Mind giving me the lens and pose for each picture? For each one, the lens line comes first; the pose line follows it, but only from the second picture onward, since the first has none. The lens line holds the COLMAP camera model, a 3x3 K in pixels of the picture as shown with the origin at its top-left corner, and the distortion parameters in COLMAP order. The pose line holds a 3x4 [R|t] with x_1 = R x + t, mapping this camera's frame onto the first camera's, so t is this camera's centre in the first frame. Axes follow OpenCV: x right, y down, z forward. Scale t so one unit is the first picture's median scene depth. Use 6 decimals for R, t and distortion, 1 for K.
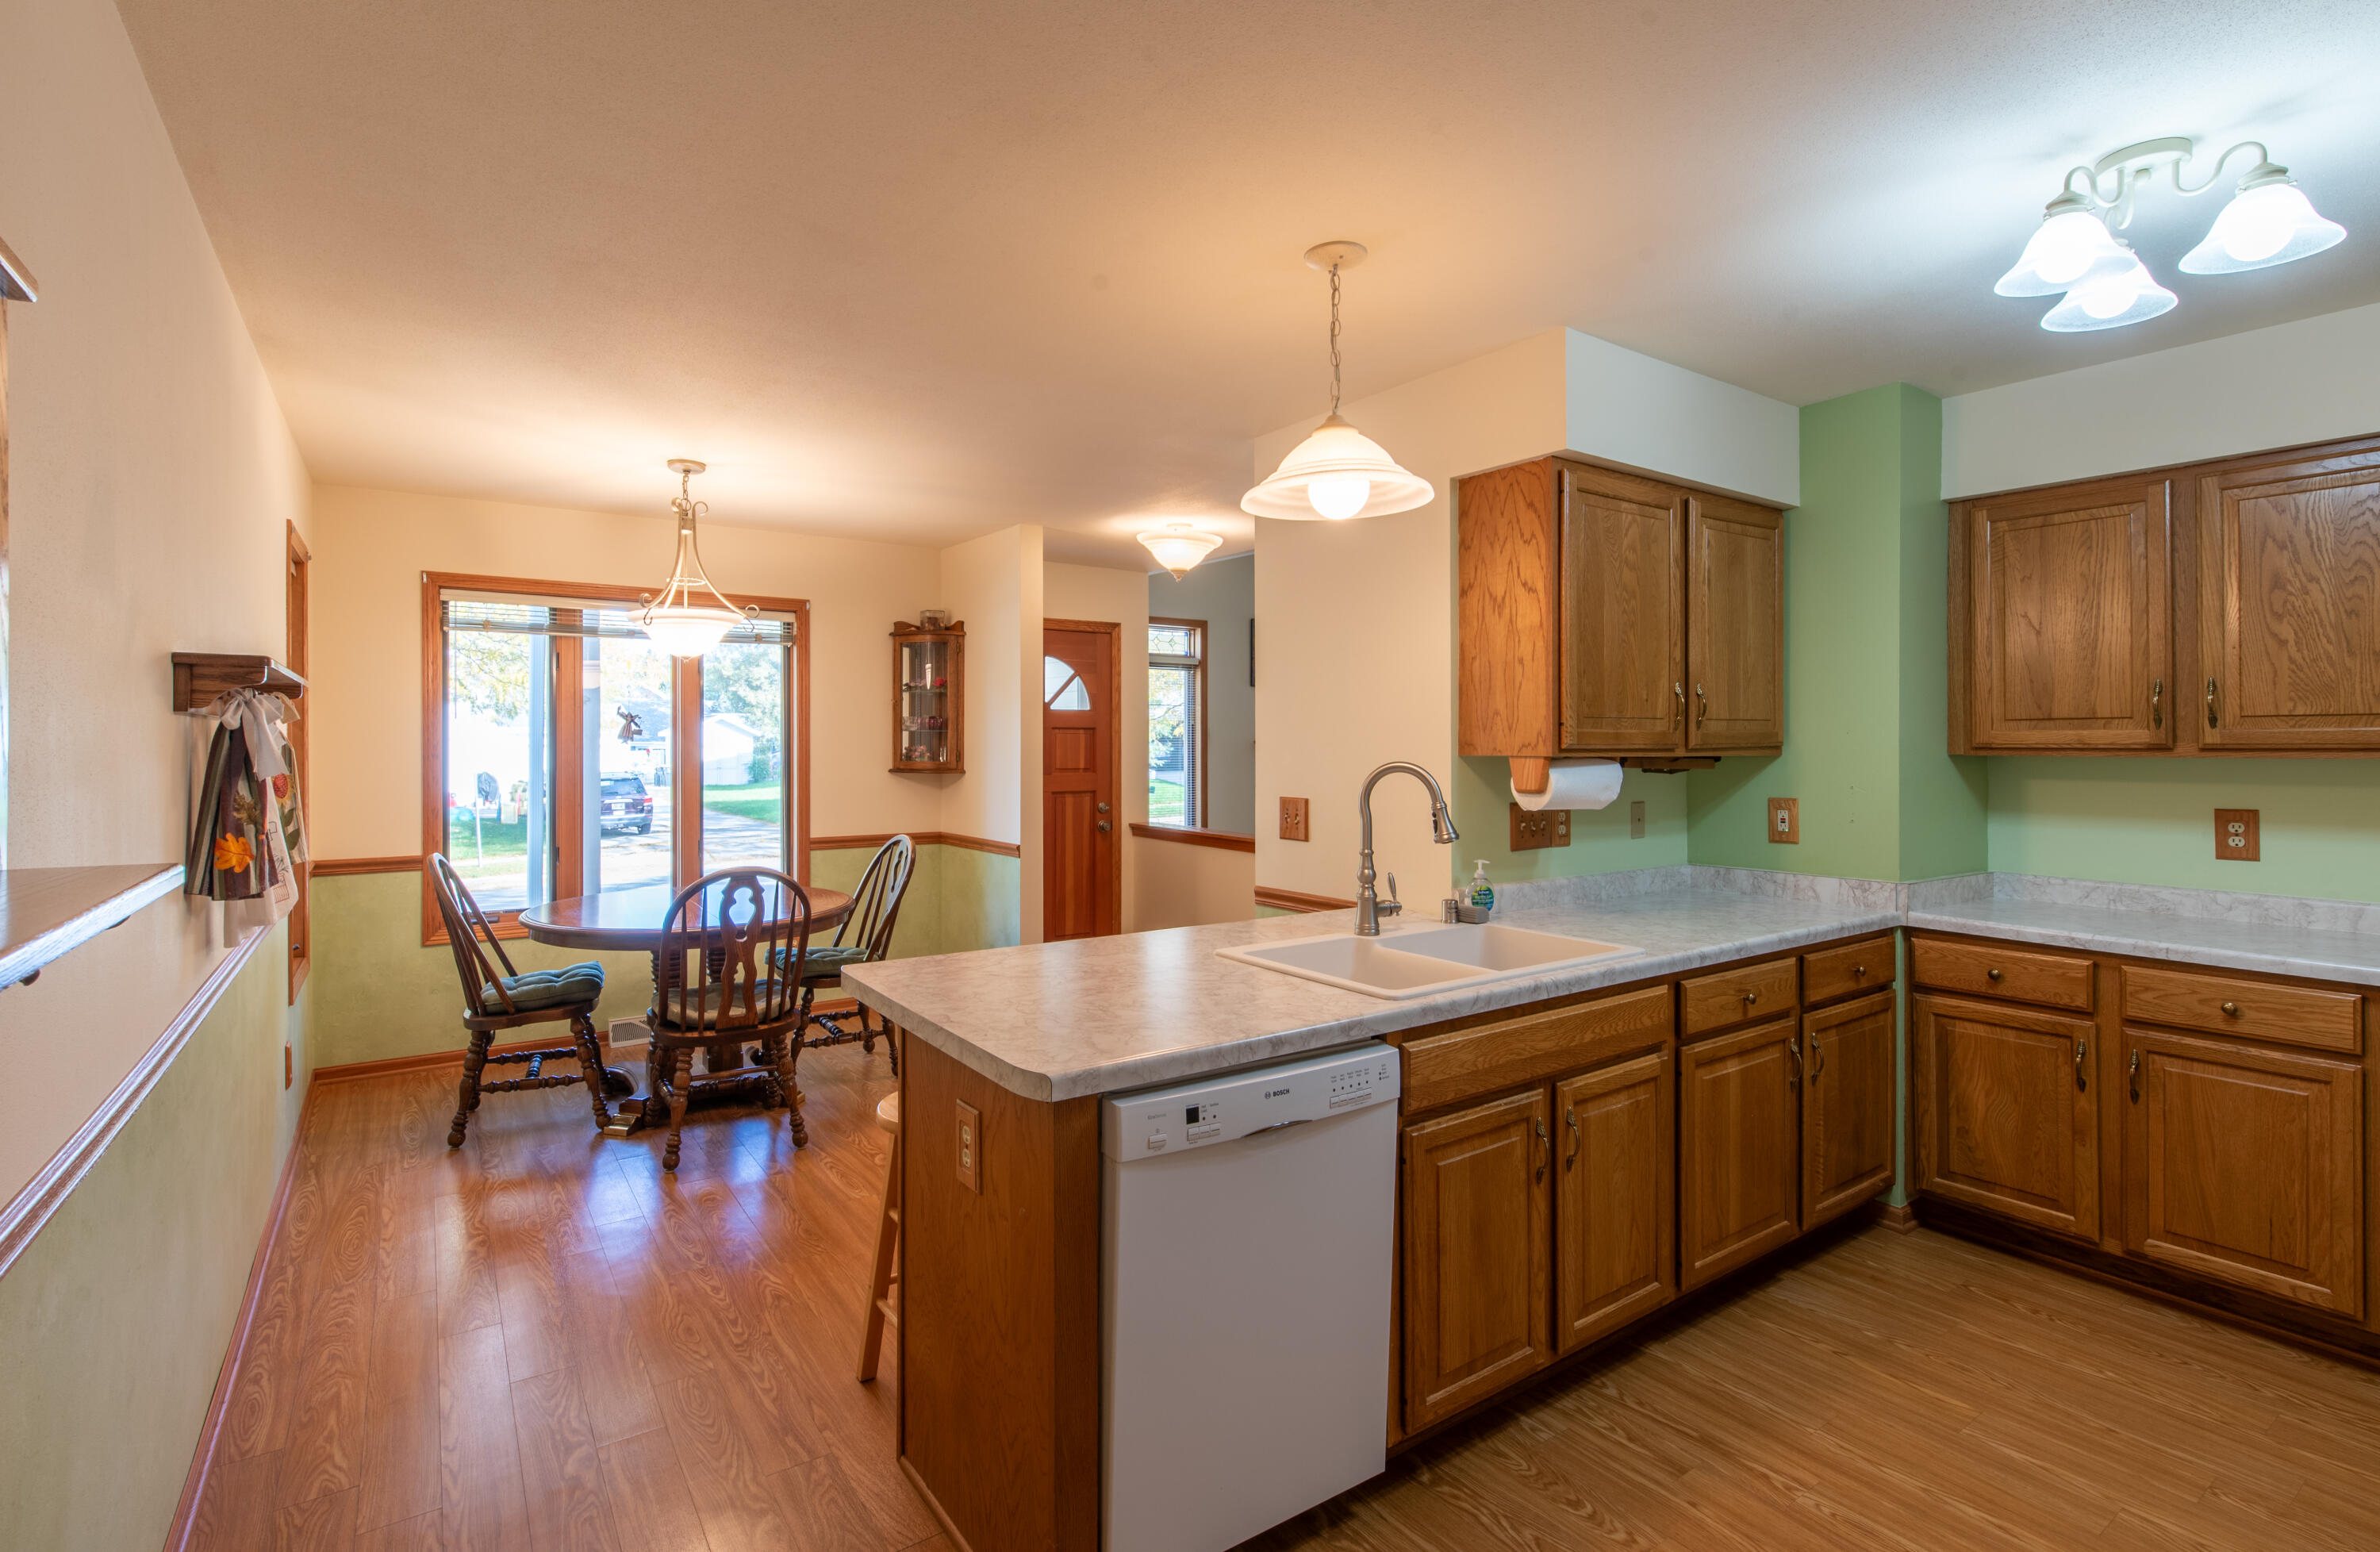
lens RADIAL K [[1112.7, 0, 1183.6], [0, 1112.7, 743.3], [0, 0, 1]] dist [-0.028896, -0.000046]
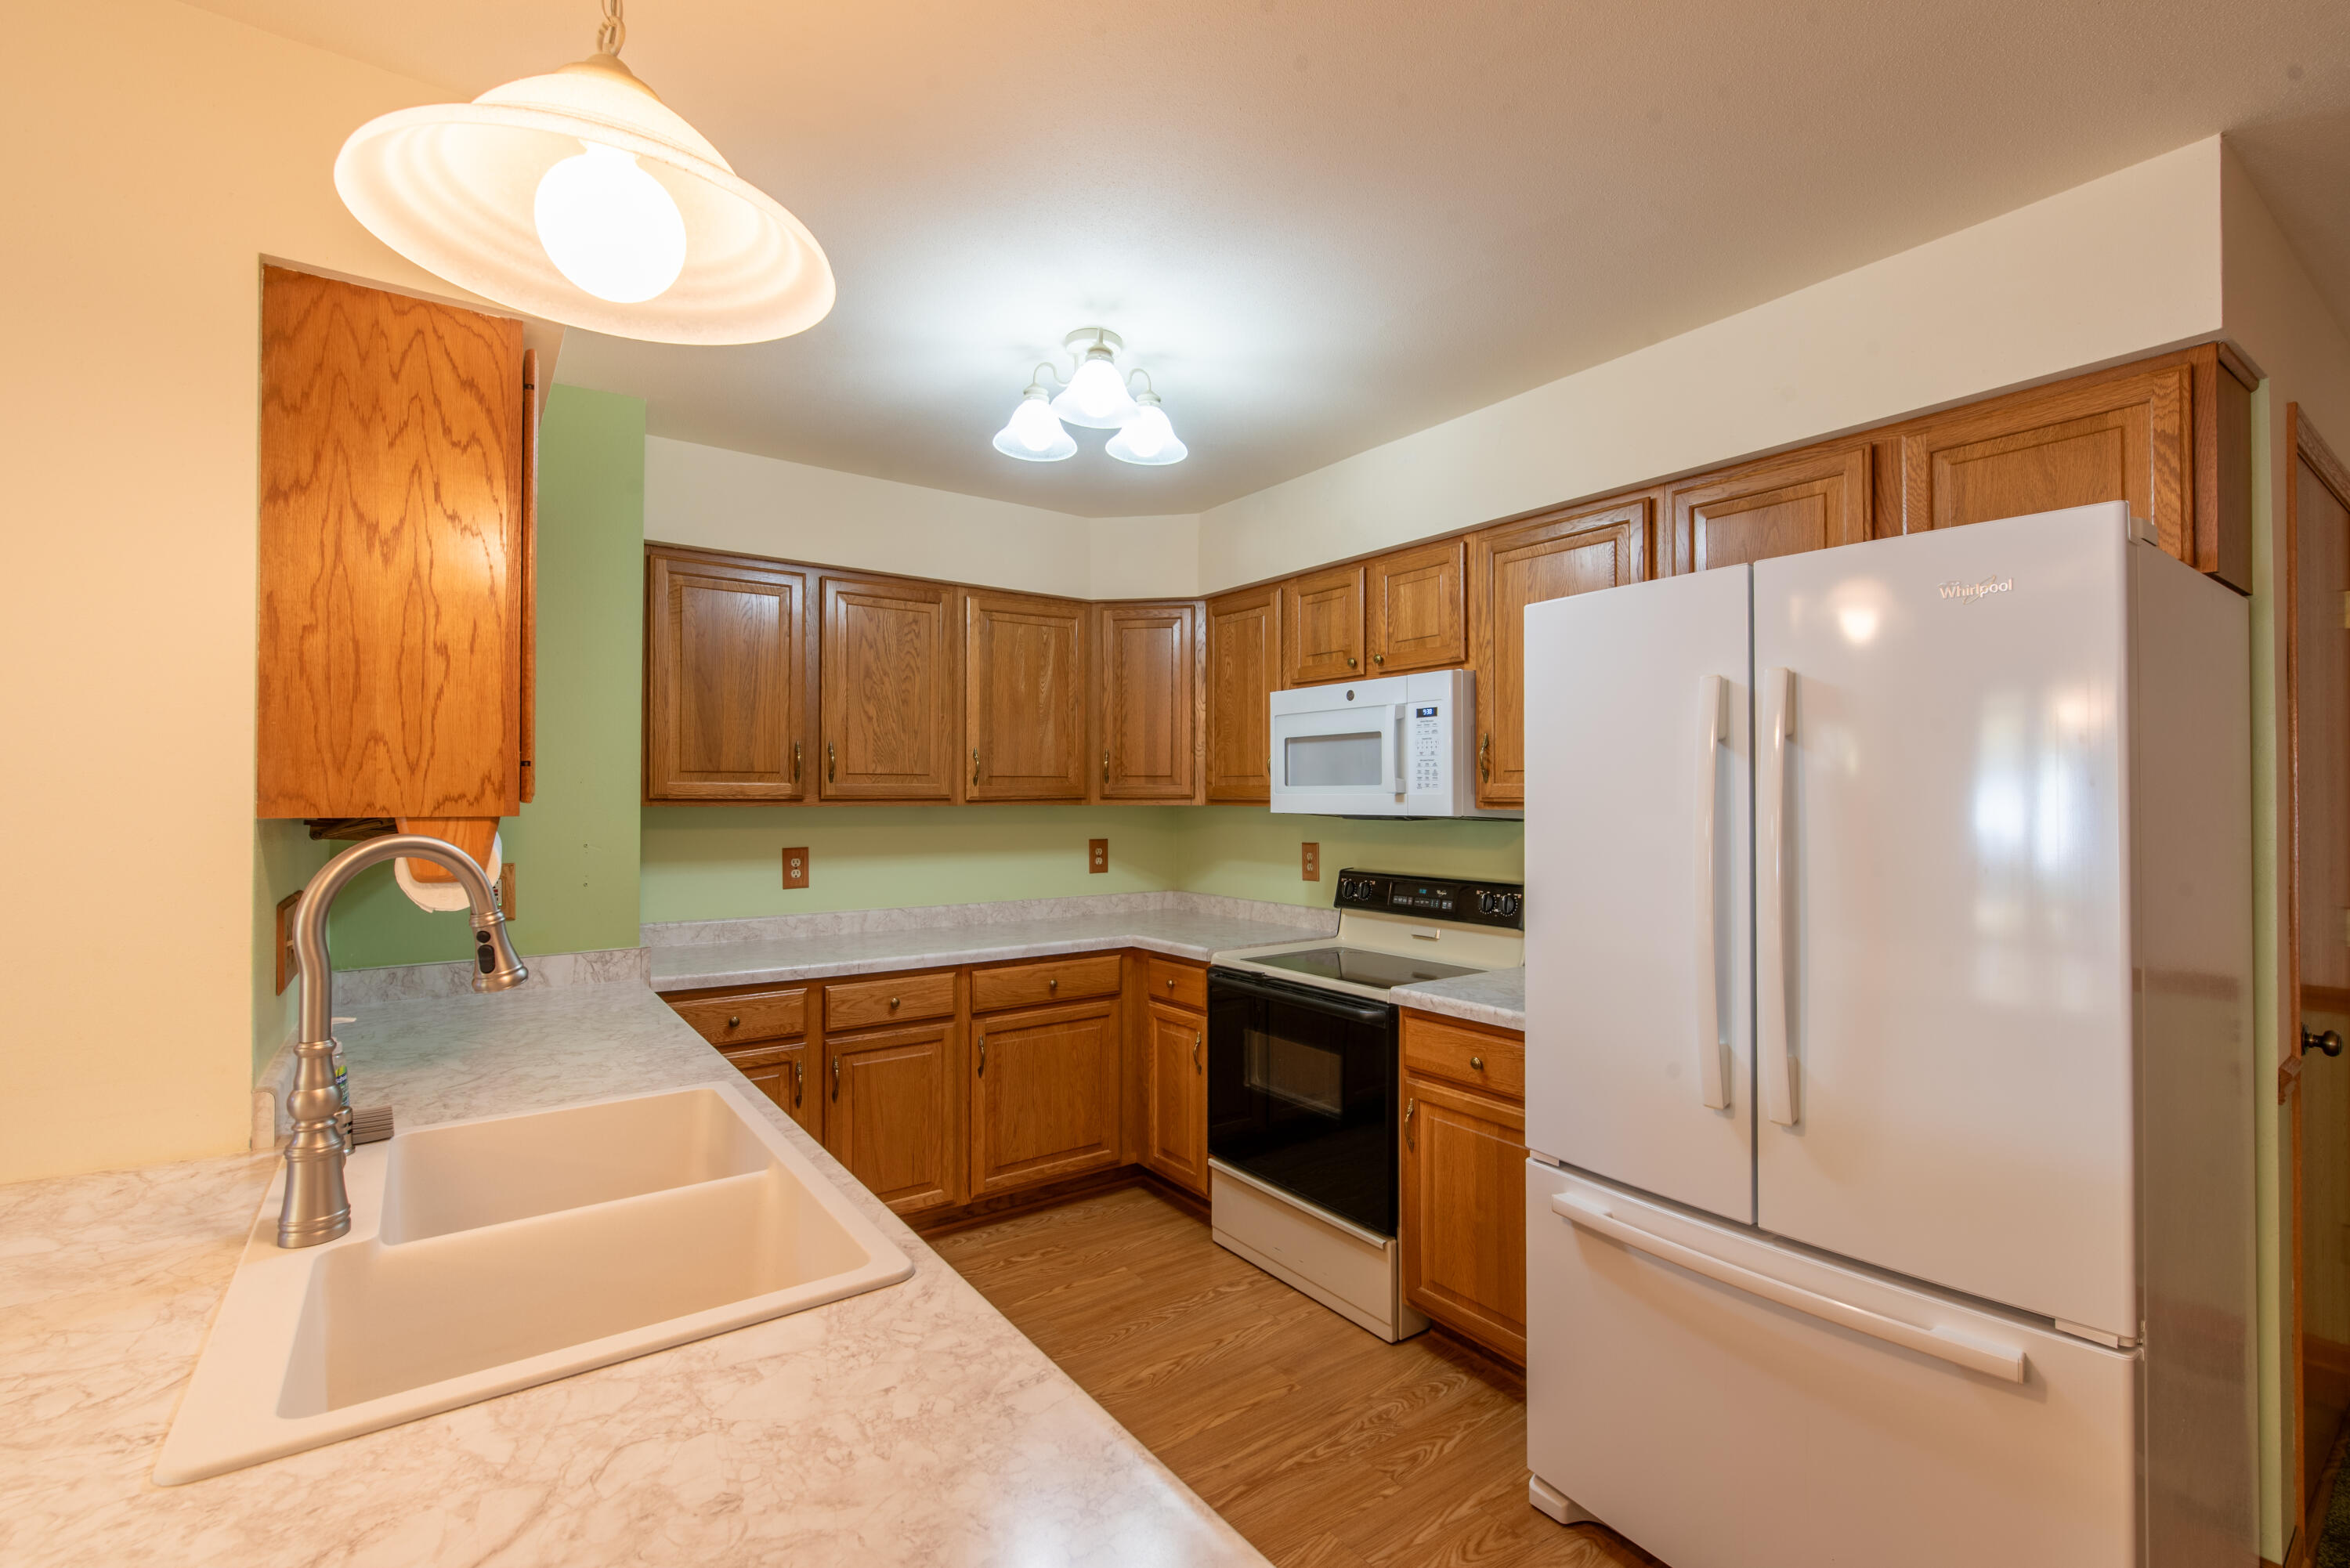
lens RADIAL K [[1011.5, 0, 1195.3], [0, 1011.5, 783.1], [0, 0, 1]] dist [-0.000363, 0.000555]
pose [[-0.020134, 0.011956, 0.999726, -0.216483], [-0.004152, 0.999919, -0.012042, -0.001177], [-0.999789, -0.004393, -0.020083, 0.608600]]
